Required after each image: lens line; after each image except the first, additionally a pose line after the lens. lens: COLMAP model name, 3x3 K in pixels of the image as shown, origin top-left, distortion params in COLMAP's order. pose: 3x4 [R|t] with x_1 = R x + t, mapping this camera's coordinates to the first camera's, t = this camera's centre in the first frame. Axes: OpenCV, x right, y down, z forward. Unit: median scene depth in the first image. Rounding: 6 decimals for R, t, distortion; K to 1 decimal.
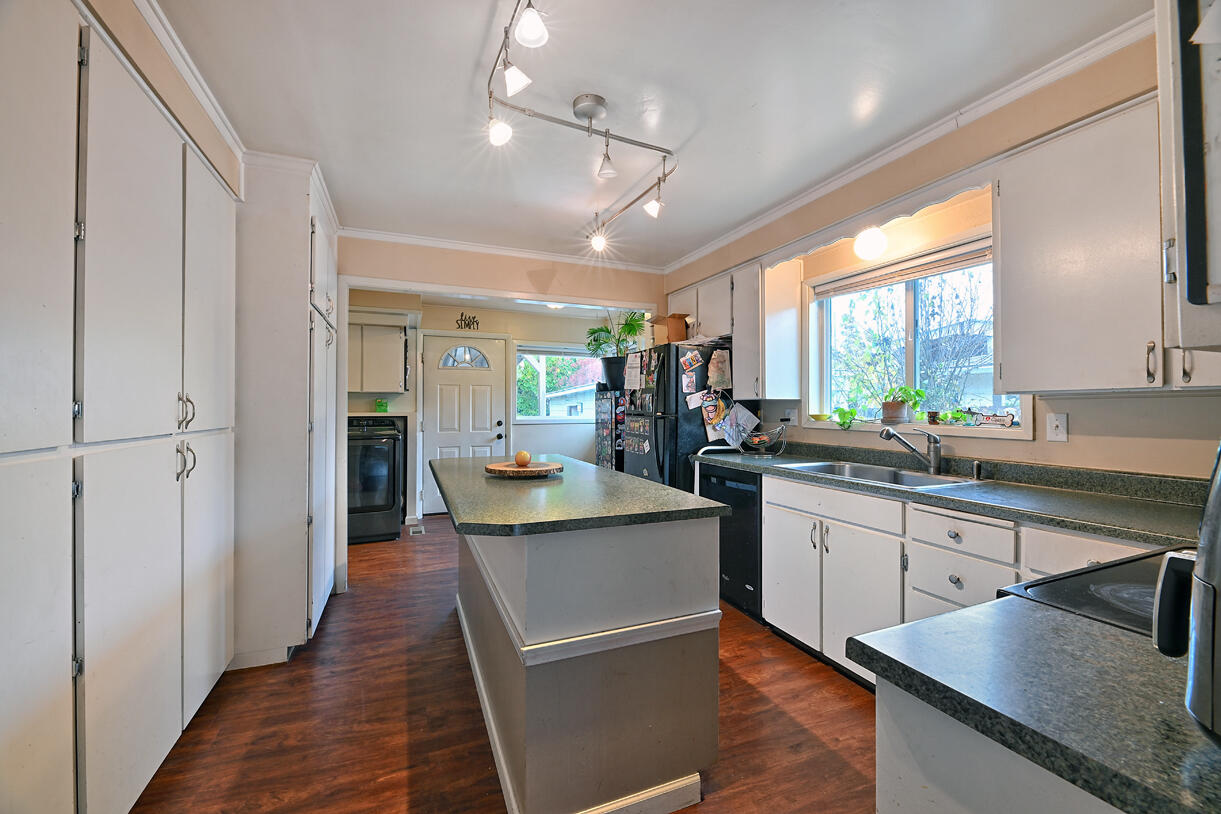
lens RADIAL K [[487.2, 0, 603.6], [0, 487.2, 404.4], [0, 0, 1]] dist [-0.002305, -0.001404]
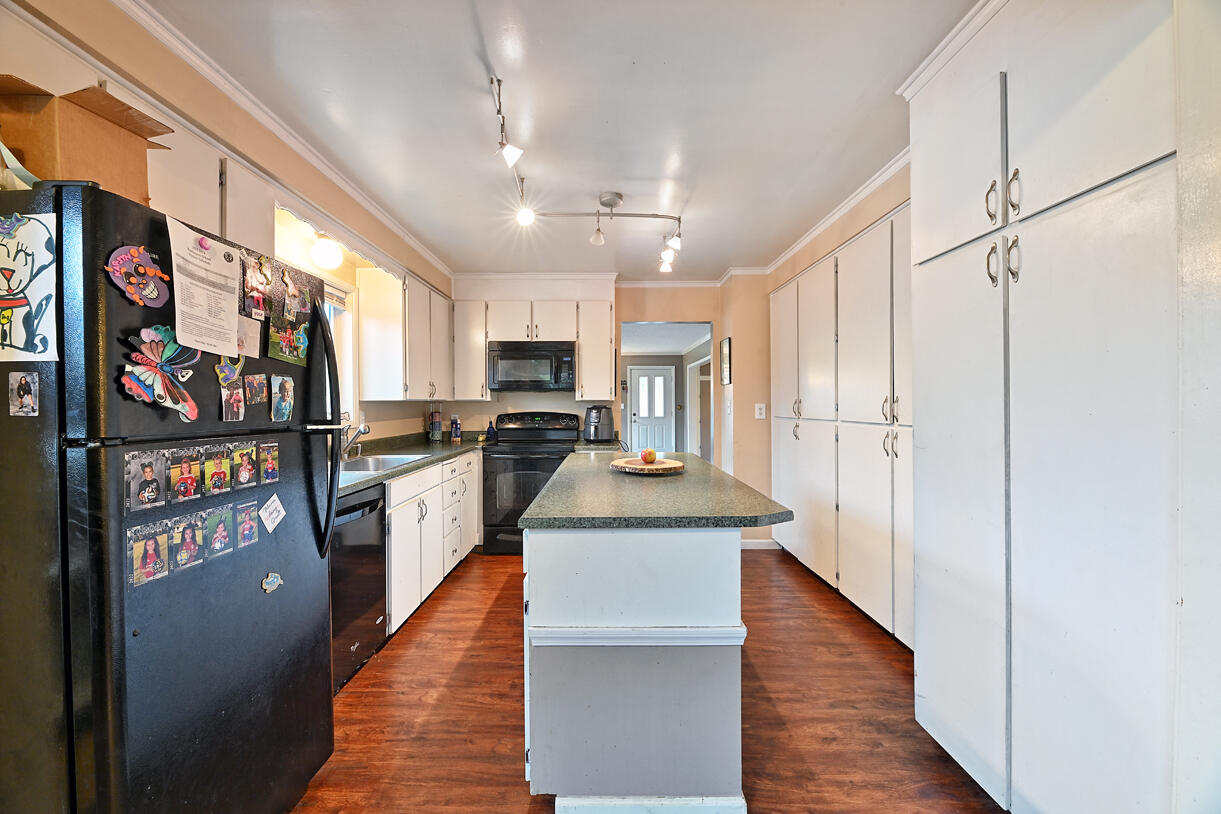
lens RADIAL K [[487.2, 0, 603.8], [0, 487.2, 408.3], [0, 0, 1]] dist [-0.002305, -0.001404]
pose [[-0.922426, -0.001621, 0.386170, -0.511179], [-0.001456, 0.999999, 0.000721, 0.006313], [-0.386171, 0.000102, -0.922427, 2.139474]]
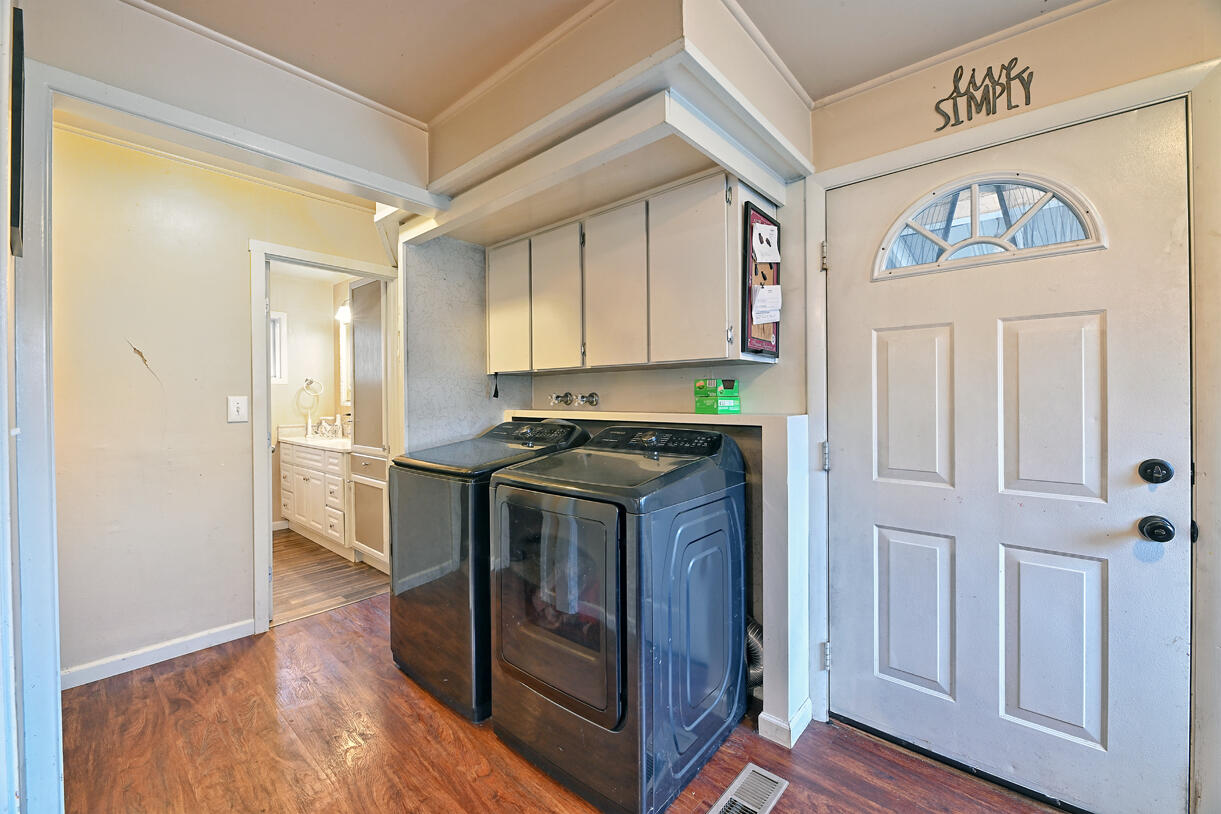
lens RADIAL K [[487.2, 0, 616.5], [0, 487.2, 399.0], [0, 0, 1]] dist [-0.002305, -0.001404]
pose [[0.446458, -0.004845, -0.894791, -0.125401], [0.006782, 0.999975, -0.002031, 0.004181], [0.894779, -0.005162, 0.446480, 0.687042]]
